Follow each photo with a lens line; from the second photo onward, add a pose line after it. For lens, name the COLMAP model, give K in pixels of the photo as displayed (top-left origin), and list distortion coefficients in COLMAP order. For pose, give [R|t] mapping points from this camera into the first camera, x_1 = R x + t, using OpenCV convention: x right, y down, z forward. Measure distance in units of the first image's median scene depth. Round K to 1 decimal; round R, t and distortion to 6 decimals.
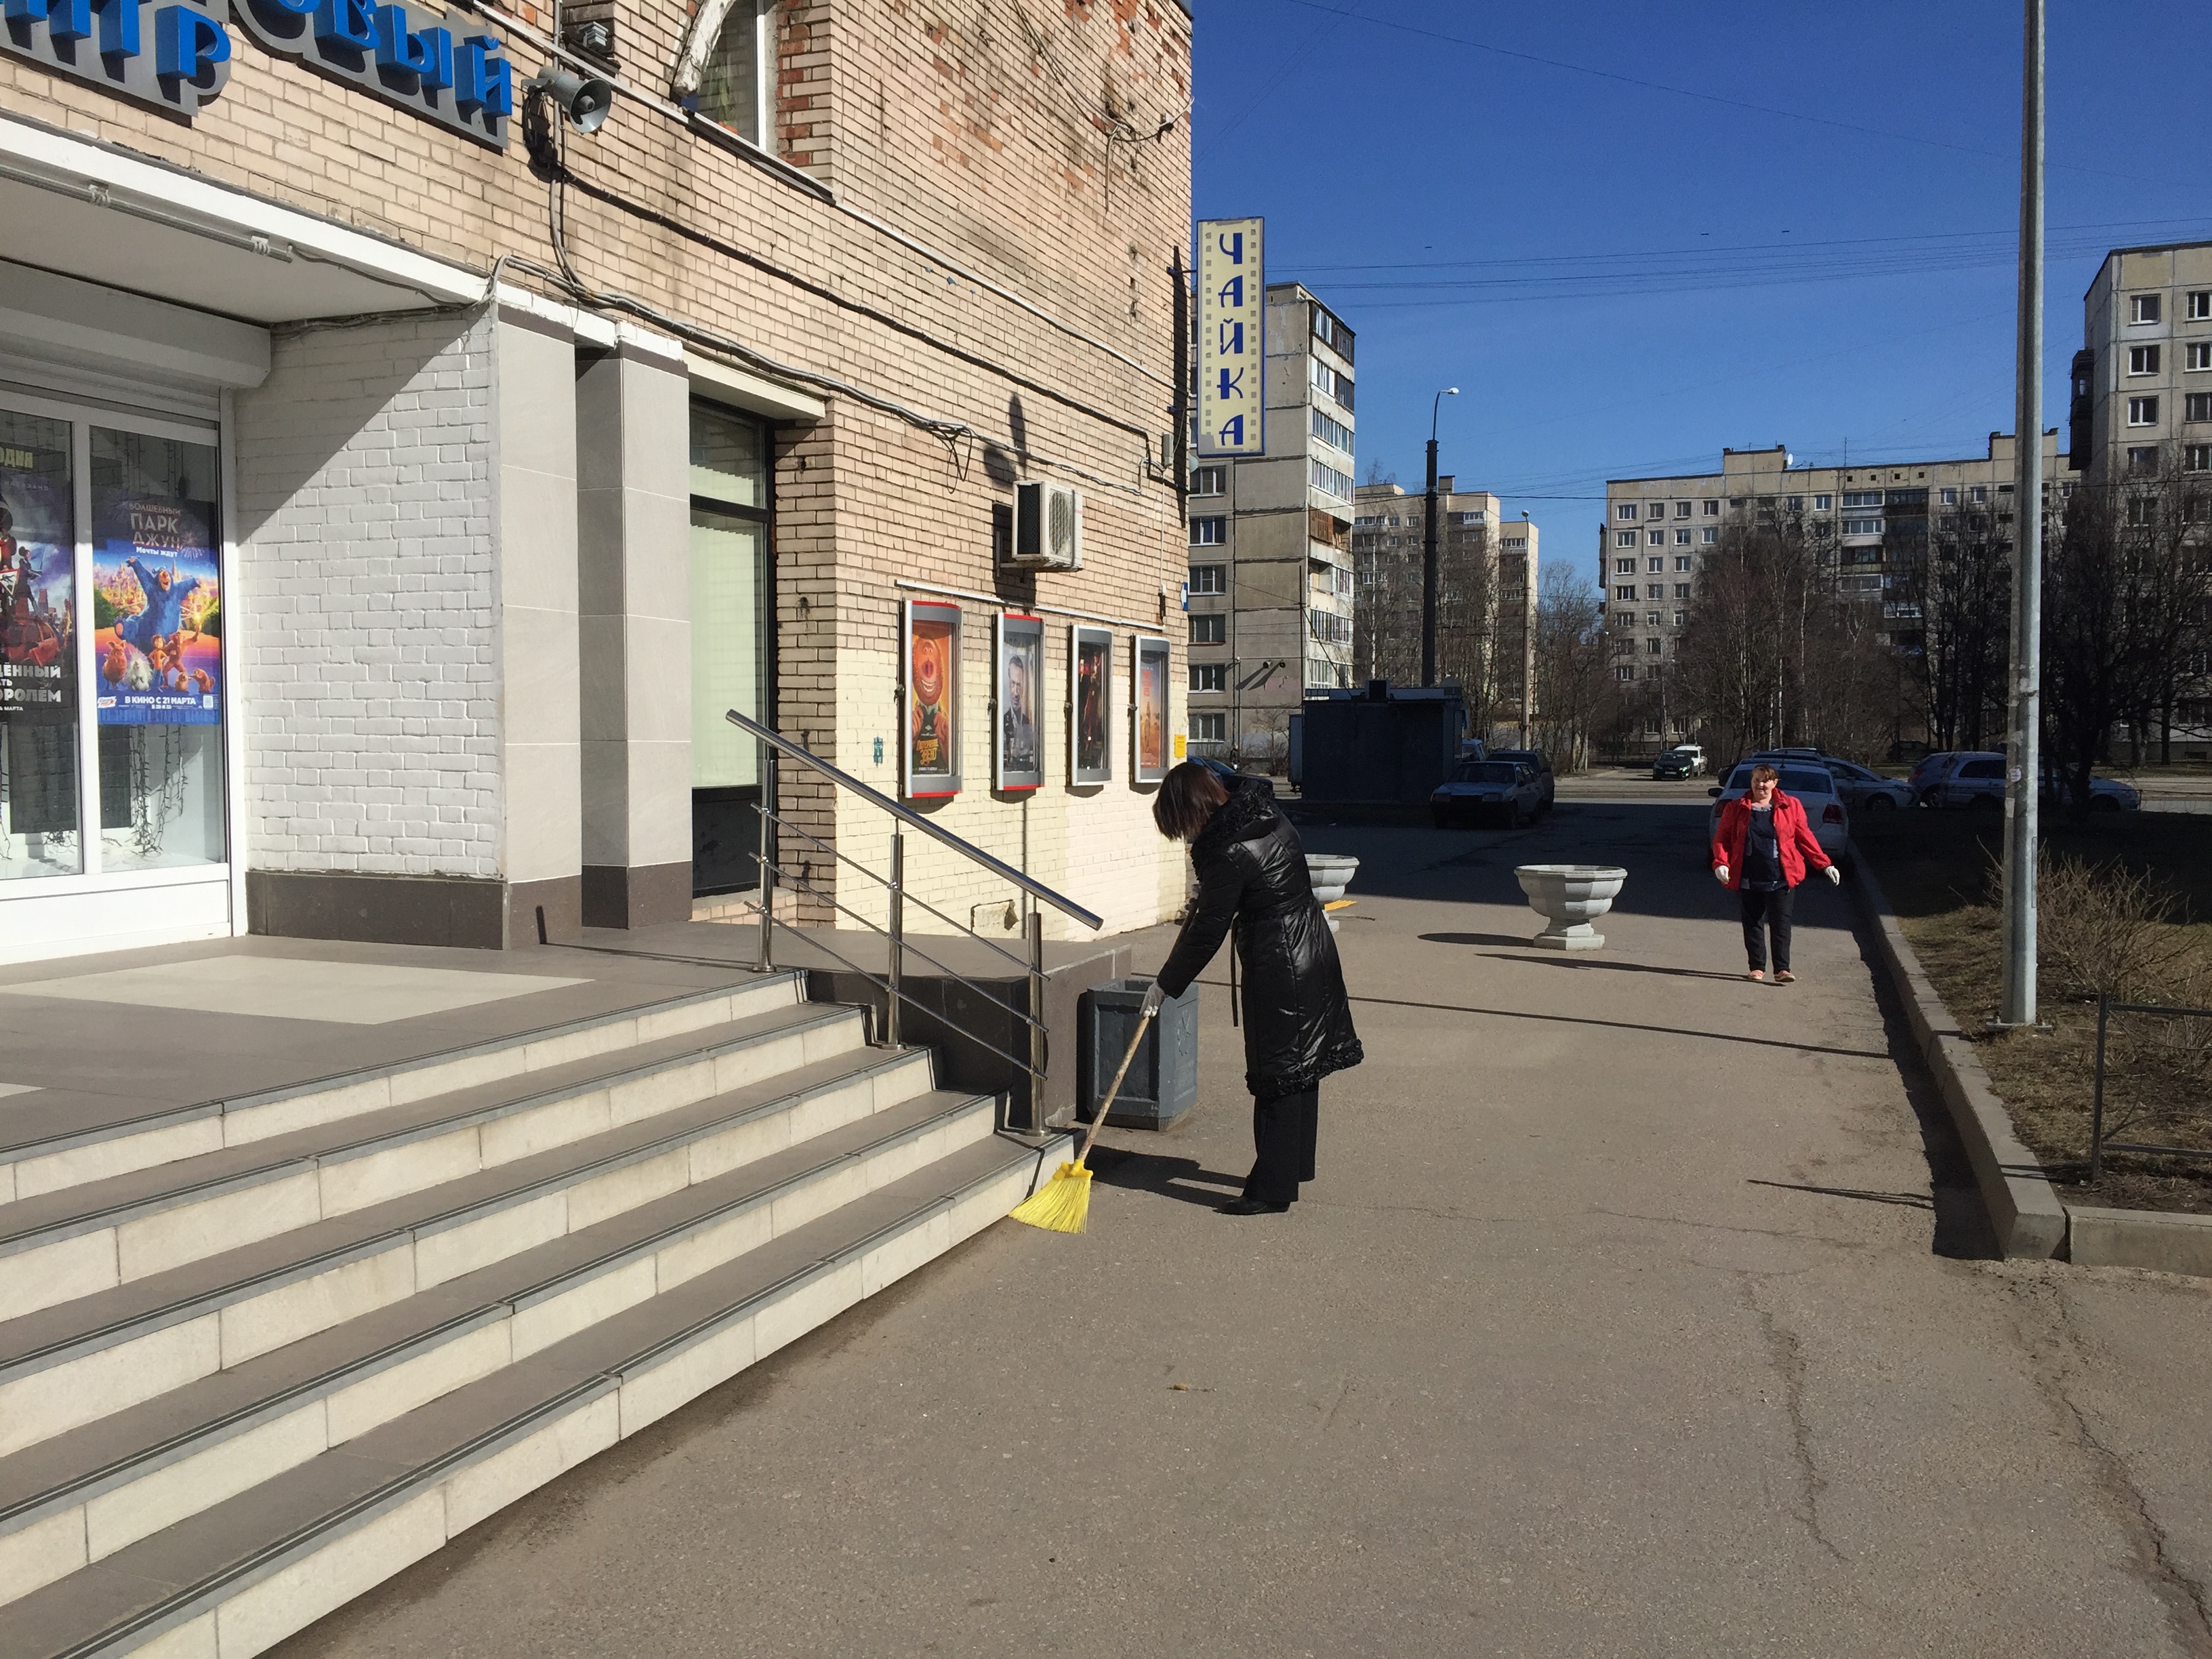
lens RADIAL K [[1908.7, 0, 1101.2], [0, 1908.7, 811.1], [0, 0, 1]] dist [0.088909, -0.121635]
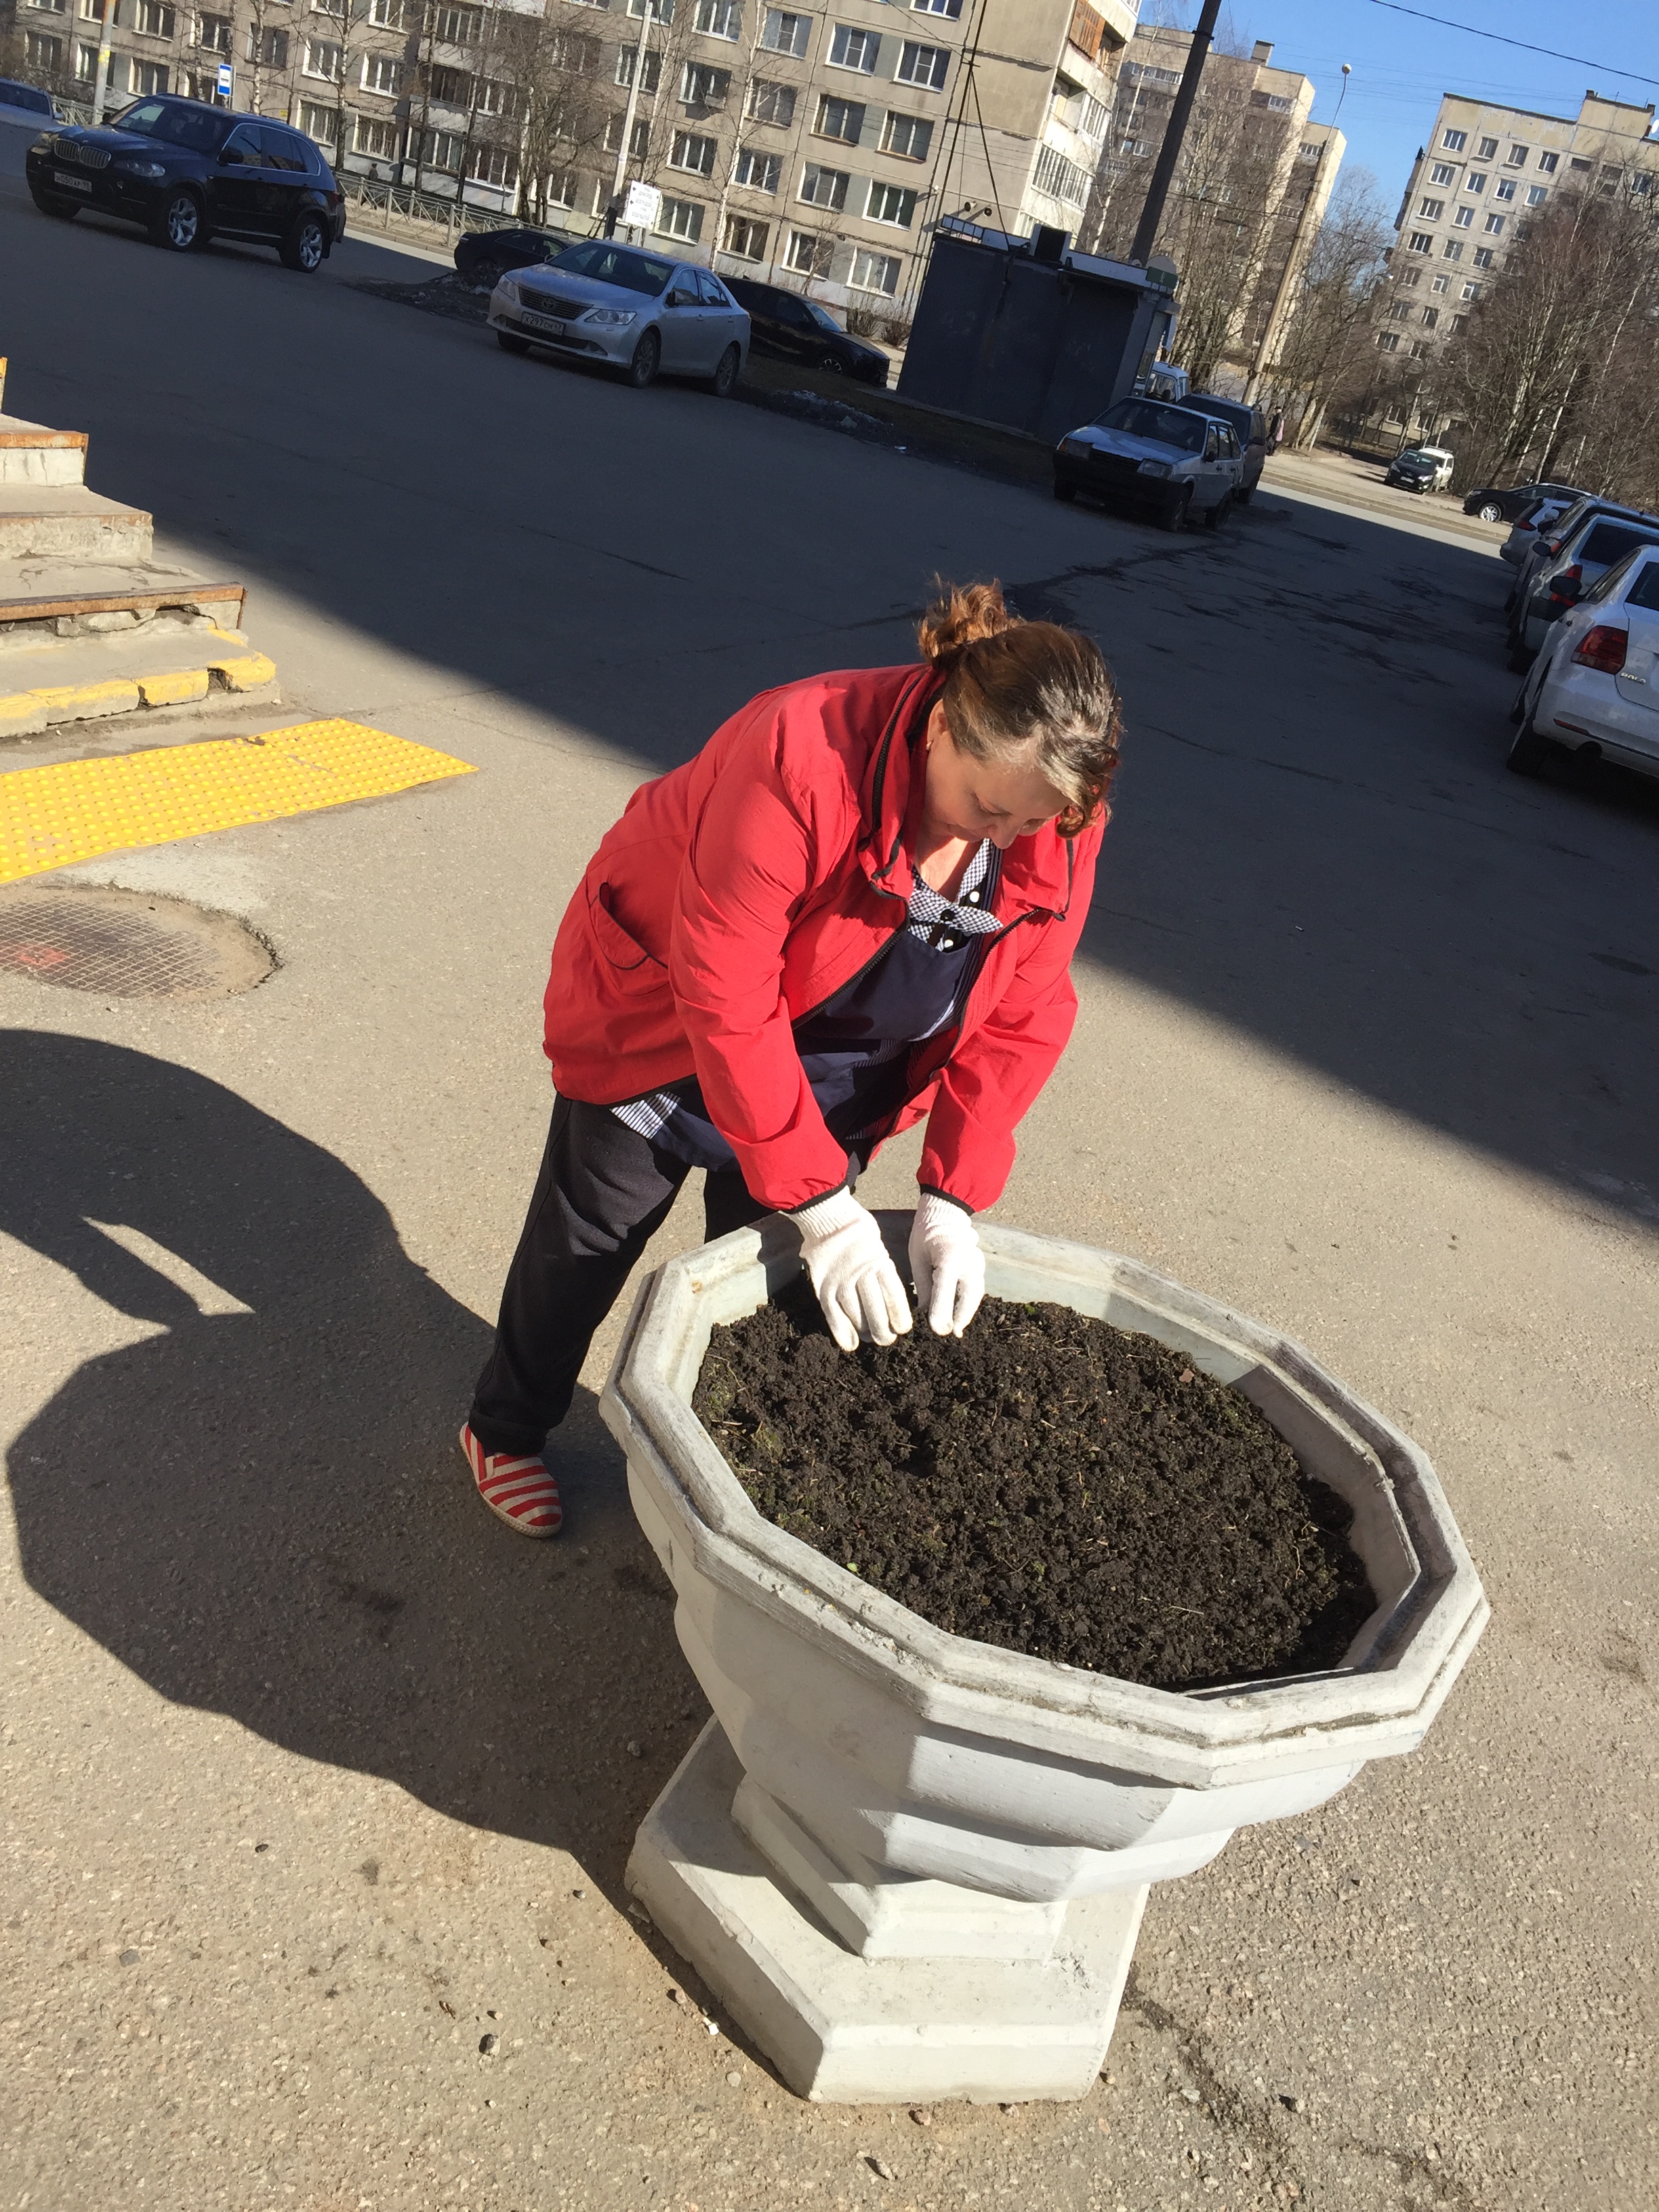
lens RADIAL K [[1908.7, 0, 849.4], [0, 1908.7, 1099.4], [0, 0, 1]] dist [0.088909, -0.121635]
pose [[0.970281, 0.216169, 0.108745, 0.207051], [-0.240700, 0.908370, 0.341948, -0.025547], [-0.024862, -0.357961, 0.933406, 0.867599]]
